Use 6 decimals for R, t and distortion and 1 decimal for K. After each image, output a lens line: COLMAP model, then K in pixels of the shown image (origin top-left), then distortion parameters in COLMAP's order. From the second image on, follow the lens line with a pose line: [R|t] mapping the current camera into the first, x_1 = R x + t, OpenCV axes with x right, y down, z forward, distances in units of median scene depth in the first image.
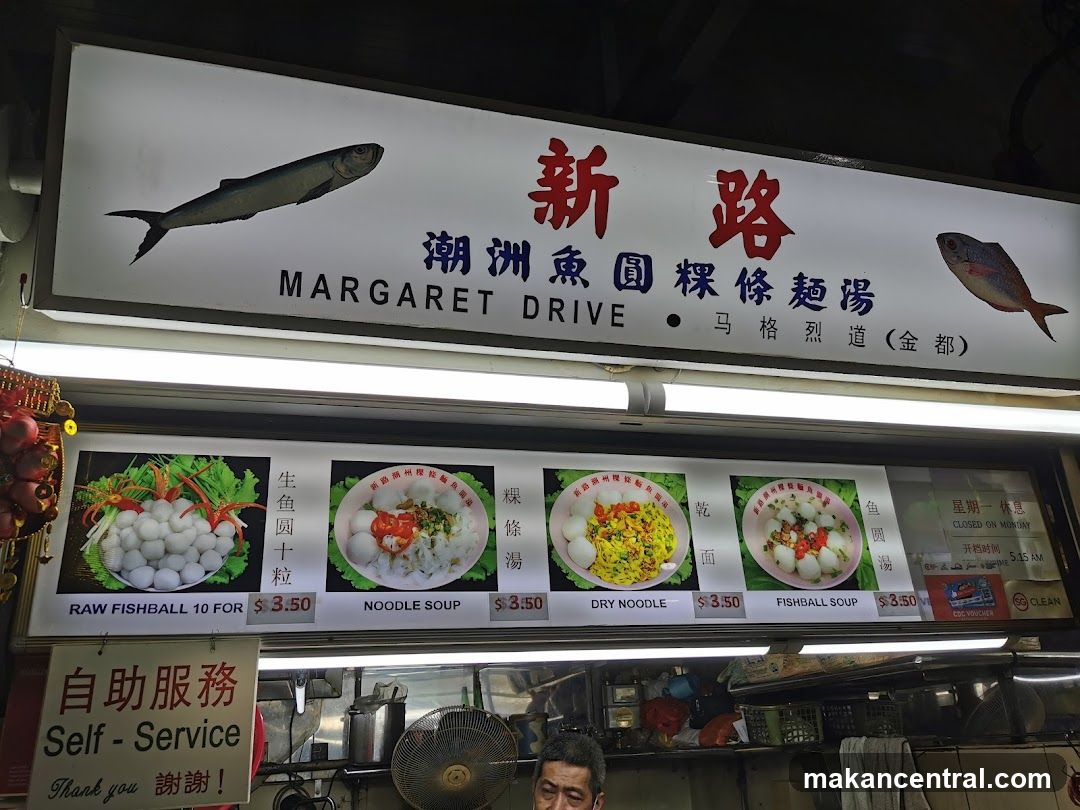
lens RADIAL K [[847.6, 0, 541.7], [0, 847.6, 400.9], [0, 0, 1]] dist [0.031403, -0.002717]
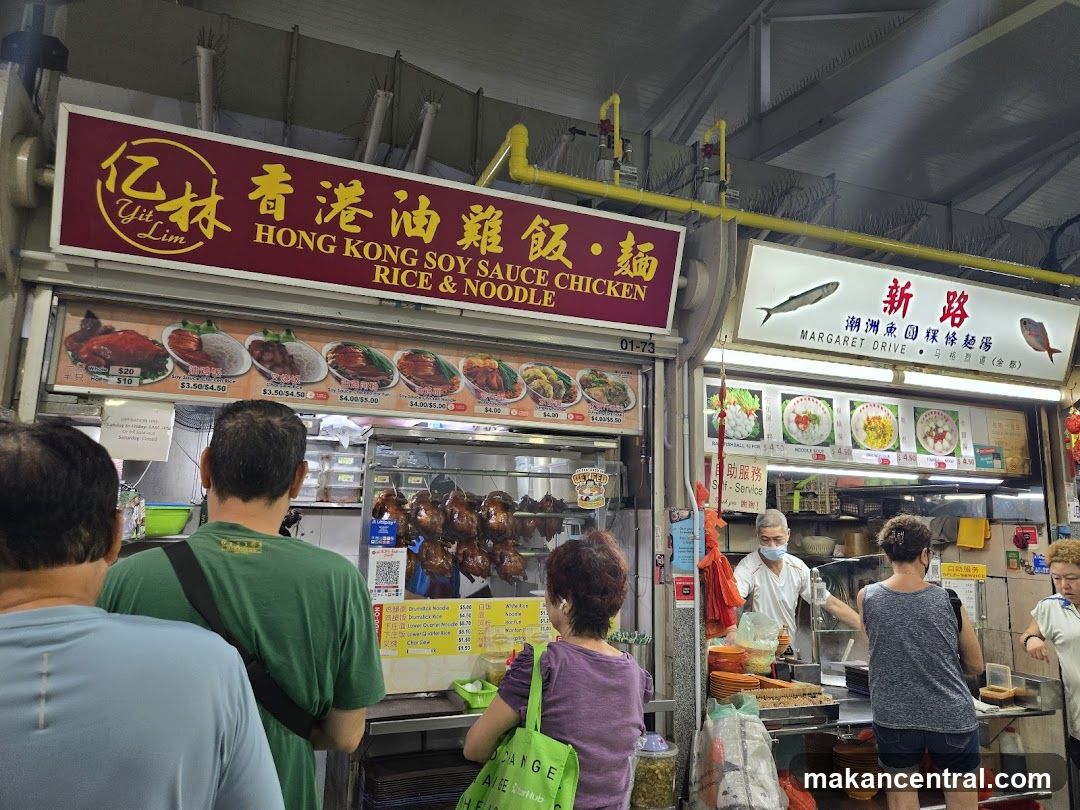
lens RADIAL K [[776.9, 0, 568.2], [0, 776.9, 394.6], [0, 0, 1]] dist [0.110602, -0.101054]
pose [[0.988645, 0.094235, 0.117052, -1.156122], [-0.117076, 0.971342, 0.206852, -0.336764], [-0.094205, -0.218207, 0.971345, -1.229527]]
